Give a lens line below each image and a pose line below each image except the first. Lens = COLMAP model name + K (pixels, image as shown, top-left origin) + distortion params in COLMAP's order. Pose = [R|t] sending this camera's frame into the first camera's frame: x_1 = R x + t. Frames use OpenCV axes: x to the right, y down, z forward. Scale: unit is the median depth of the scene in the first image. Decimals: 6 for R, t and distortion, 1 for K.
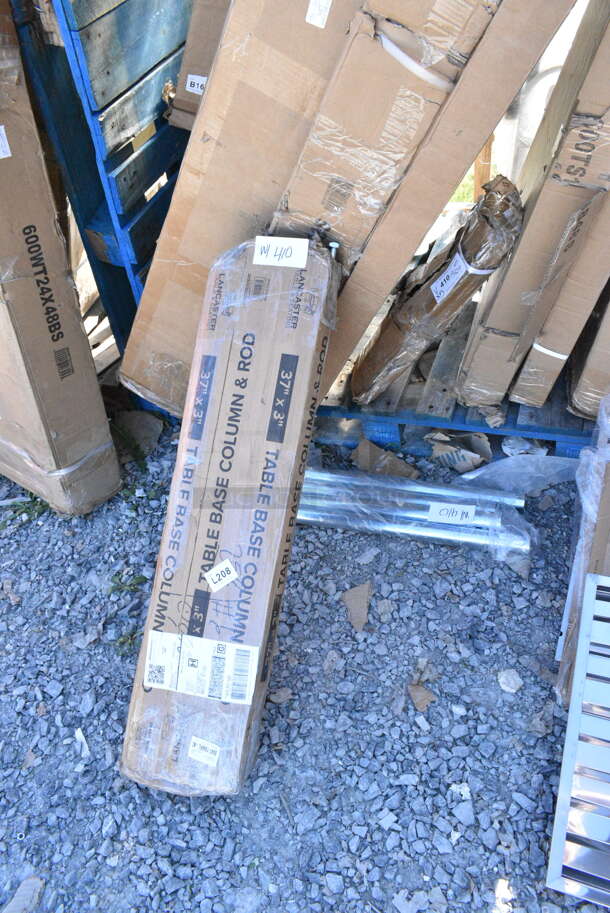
lens RADIAL K [[706.2, 0, 305.0], [0, 706.2, 456.5], [0, 0, 1]] dist [-0.007385, -0.002155]
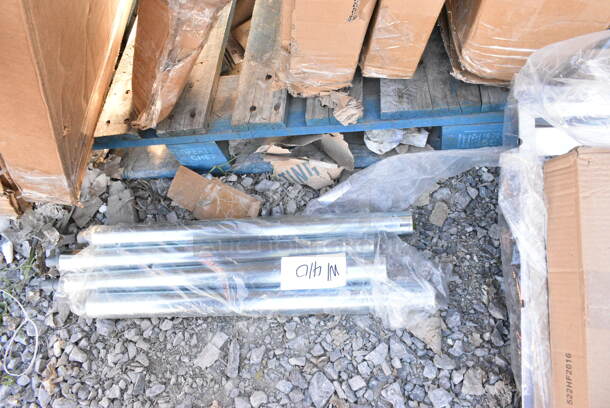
lens RADIAL K [[471.8, 0, 305.0], [0, 471.8, 204.0], [0, 0, 1]] dist [-0.007385, -0.002155]
pose [[0.963059, -0.247669, 0.105724, 0.161154], [0.216853, 0.946032, 0.240827, -0.084278], [-0.159664, -0.209004, 0.964793, 0.558792]]
